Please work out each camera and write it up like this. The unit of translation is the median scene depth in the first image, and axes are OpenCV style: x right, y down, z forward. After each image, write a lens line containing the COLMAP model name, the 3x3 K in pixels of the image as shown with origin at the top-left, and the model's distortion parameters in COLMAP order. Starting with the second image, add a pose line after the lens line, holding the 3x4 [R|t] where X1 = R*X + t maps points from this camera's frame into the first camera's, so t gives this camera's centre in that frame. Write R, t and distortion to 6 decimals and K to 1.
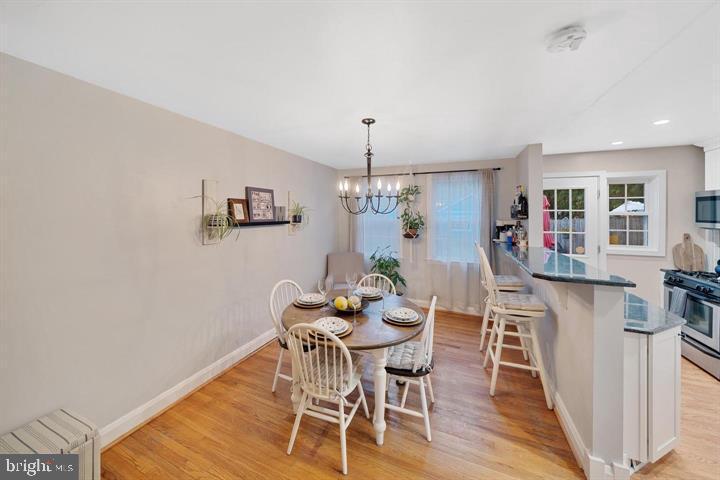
lens RADIAL K [[258.6, 0, 365.0], [0, 258.6, 207.6], [0, 0, 1]] dist [-0.001659, 0.000025]
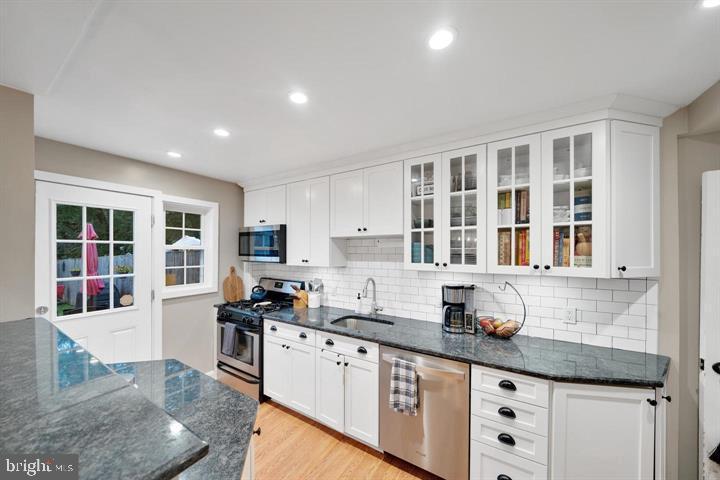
lens RADIAL K [[258.6, 0, 356.3], [0, 258.6, 256.4], [0, 0, 1]] dist [-0.001659, 0.000025]
pose [[0.187460, -0.027938, 0.981875, 0.311053], [-0.023260, 0.999189, 0.032871, 0.012428], [-0.981997, -0.029001, 0.186658, 0.311470]]
